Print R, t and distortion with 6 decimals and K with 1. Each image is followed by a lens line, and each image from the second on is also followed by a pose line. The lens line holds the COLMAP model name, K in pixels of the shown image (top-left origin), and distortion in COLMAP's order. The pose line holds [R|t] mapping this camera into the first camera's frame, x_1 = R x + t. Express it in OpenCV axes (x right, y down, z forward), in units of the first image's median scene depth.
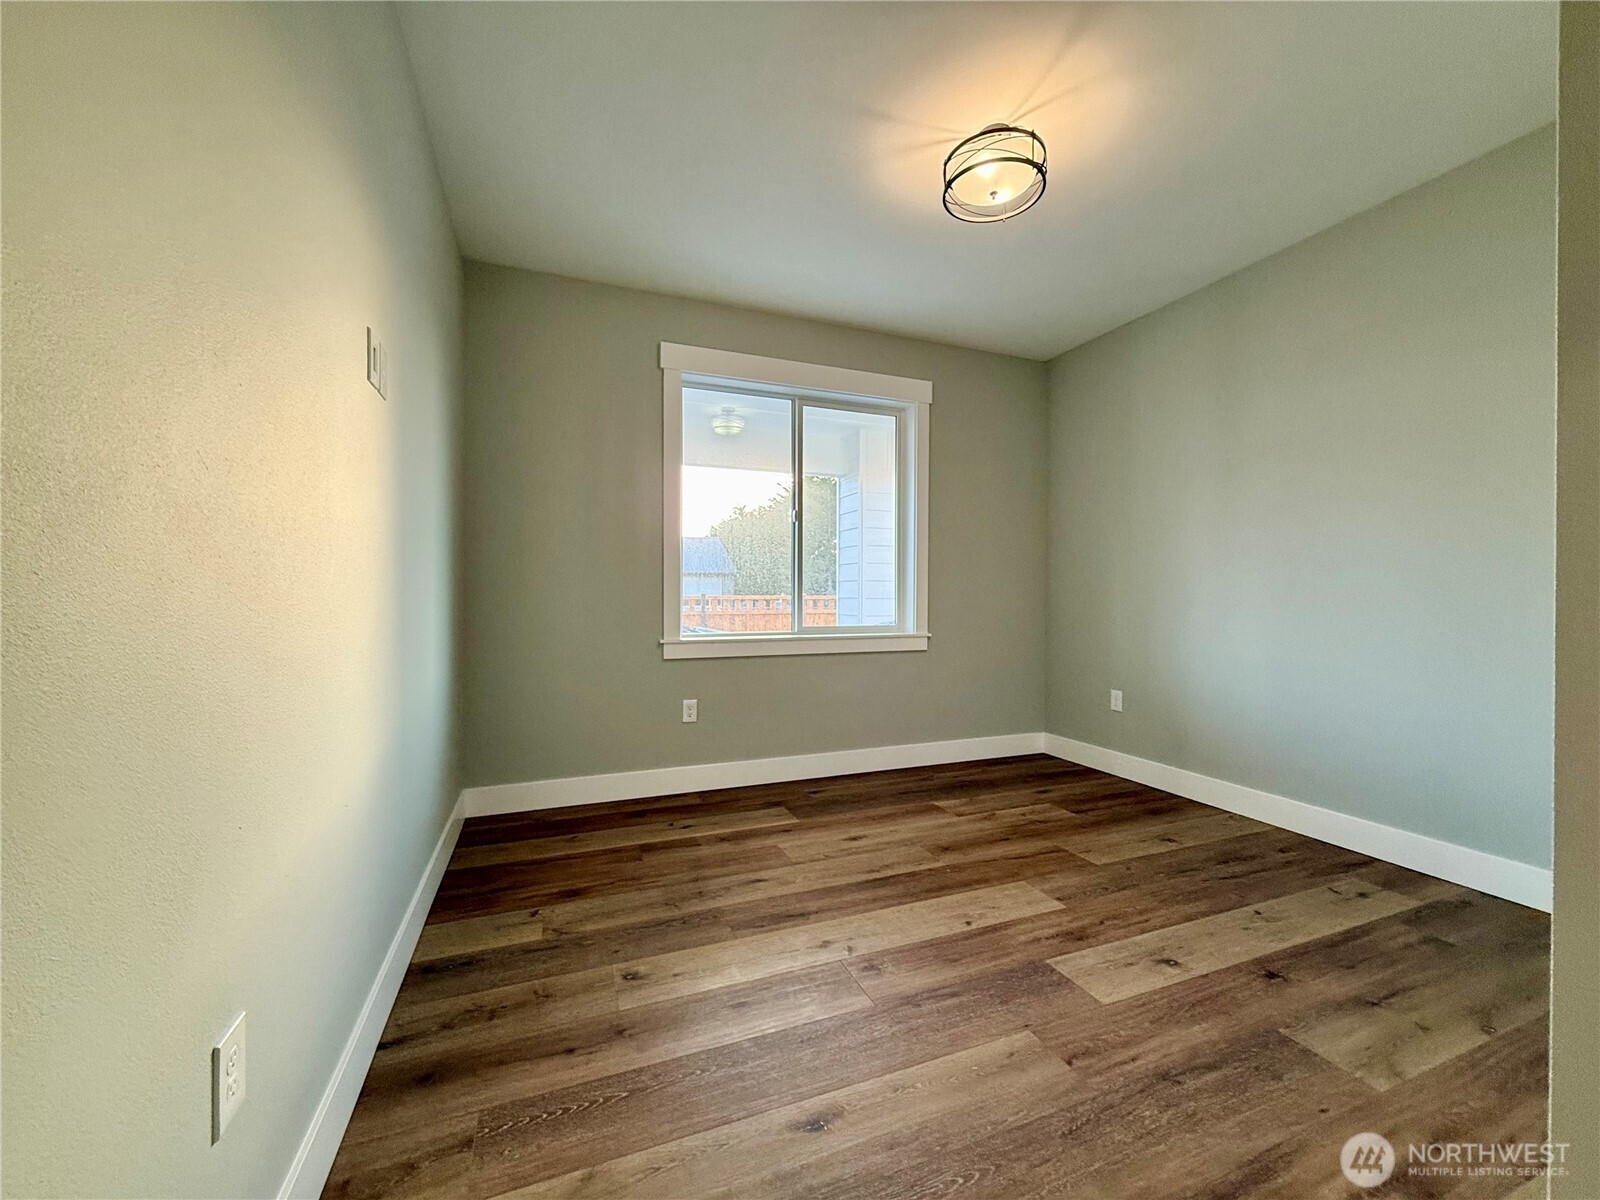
lens RADIAL K [[657.3, 0, 825.0], [0, 657.3, 590.5], [0, 0, 1]] dist [-0.000380, 0.000013]
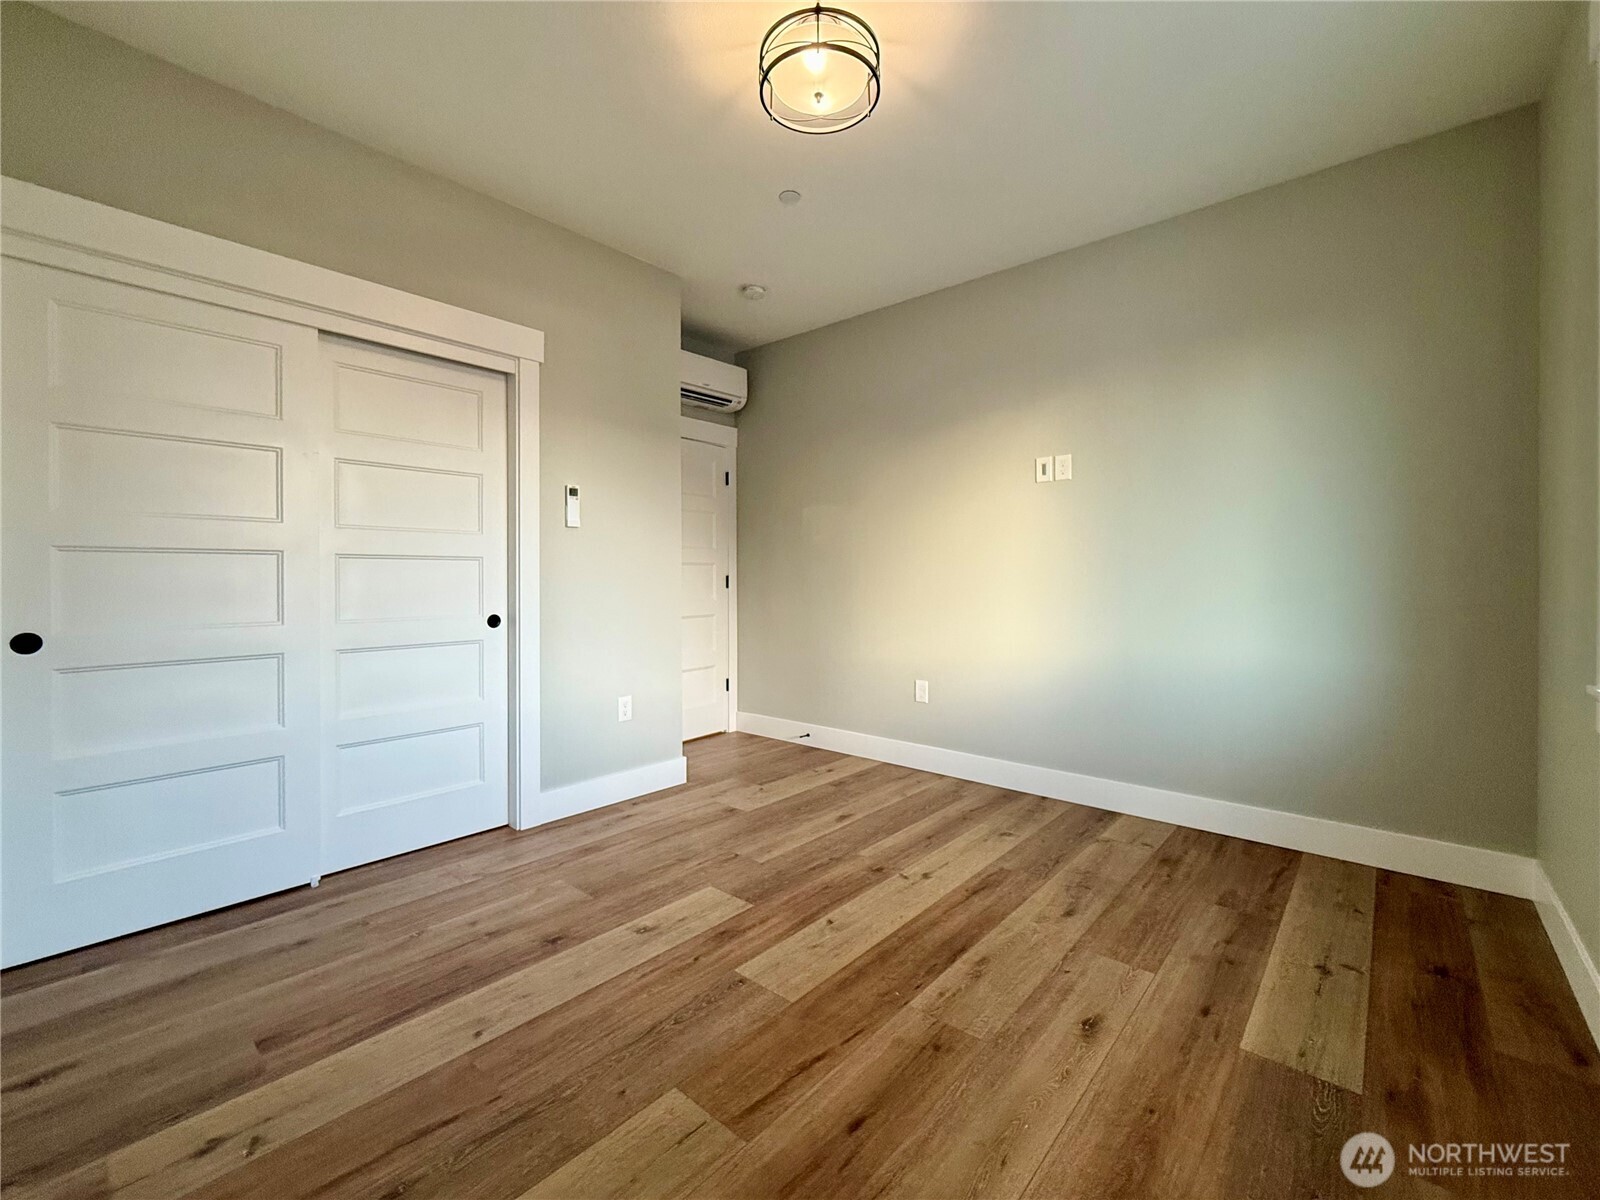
lens RADIAL K [[657.3, 0, 825.0], [0, 657.3, 590.5], [0, 0, 1]] dist [-0.000380, 0.000013]
pose [[-0.892088, 0.005786, -0.451824, 0.628842], [0.002008, 0.999959, 0.008840, 0.002766], [0.451857, 0.006979, -0.892063, 1.765198]]
